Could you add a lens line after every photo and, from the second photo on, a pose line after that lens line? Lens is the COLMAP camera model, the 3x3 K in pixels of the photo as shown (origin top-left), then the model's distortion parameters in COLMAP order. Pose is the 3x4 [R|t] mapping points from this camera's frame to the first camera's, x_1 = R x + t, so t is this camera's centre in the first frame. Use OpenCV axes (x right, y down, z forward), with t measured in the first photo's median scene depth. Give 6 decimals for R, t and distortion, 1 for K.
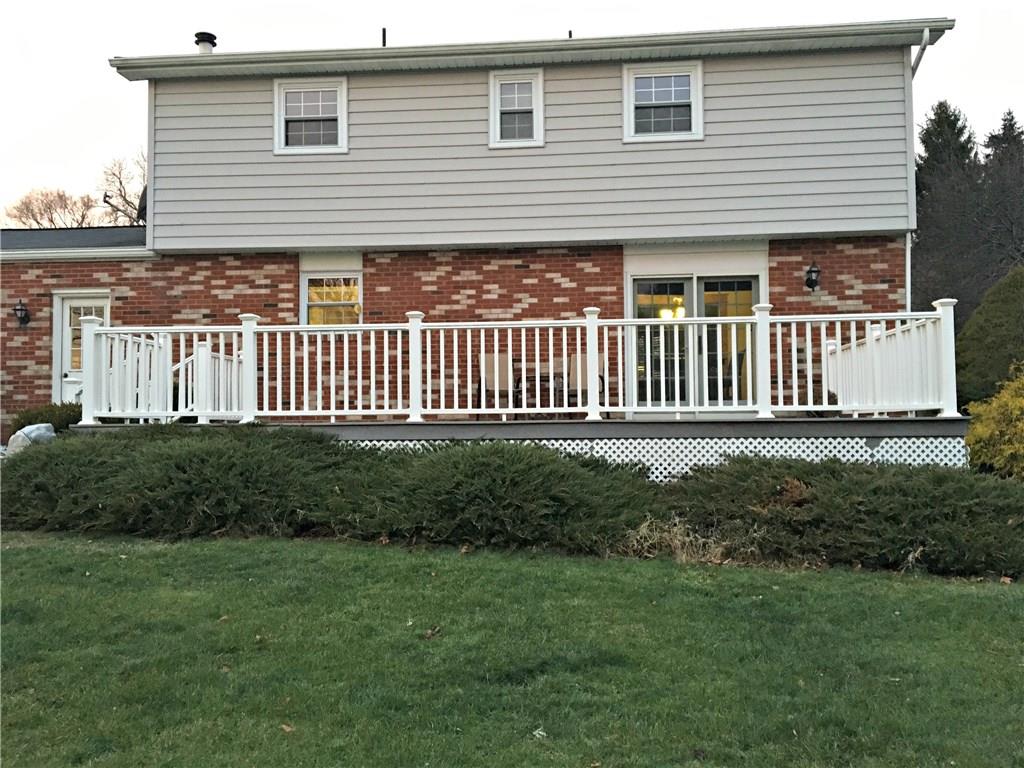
lens RADIAL K [[854.5, 0, 512.0], [0, 854.5, 384.0], [0, 0, 1]] dist [0.111745, -0.178364]
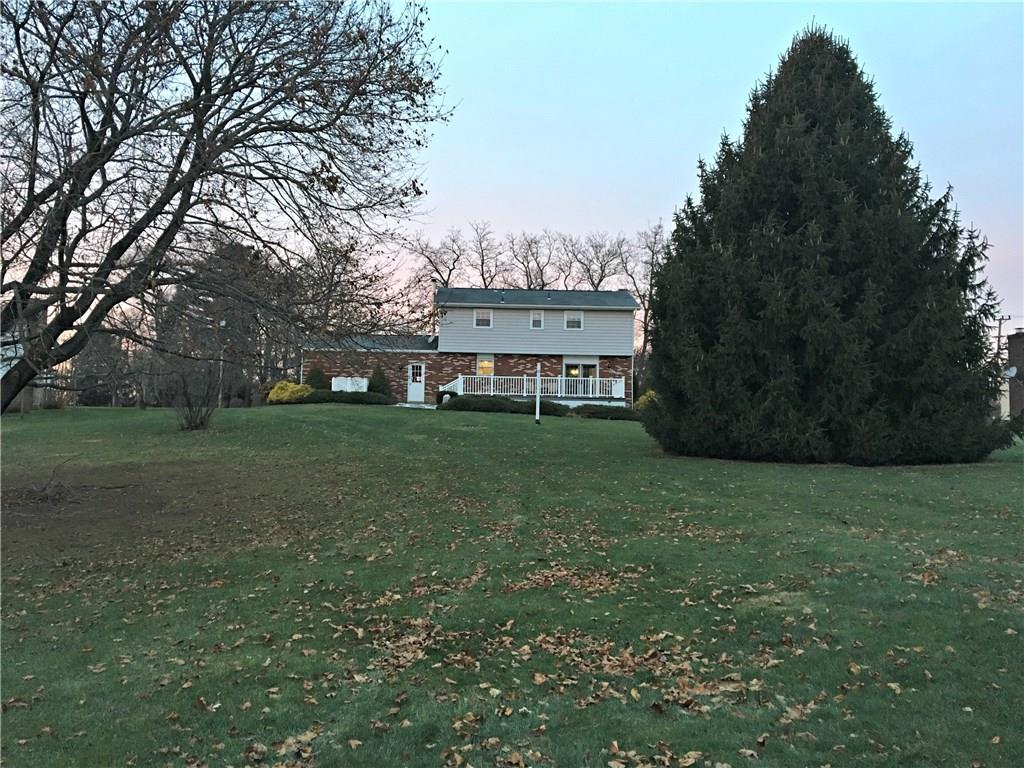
lens RADIAL K [[854.5, 0, 512.0], [0, 854.5, 384.0], [0, 0, 1]] dist [0.111745, -0.178364]
pose [[0.993601, 0.033563, 0.107848, -0.514465], [-0.031612, 0.999305, -0.019746, 0.051421], [-0.108435, 0.016210, 0.993971, -2.830986]]
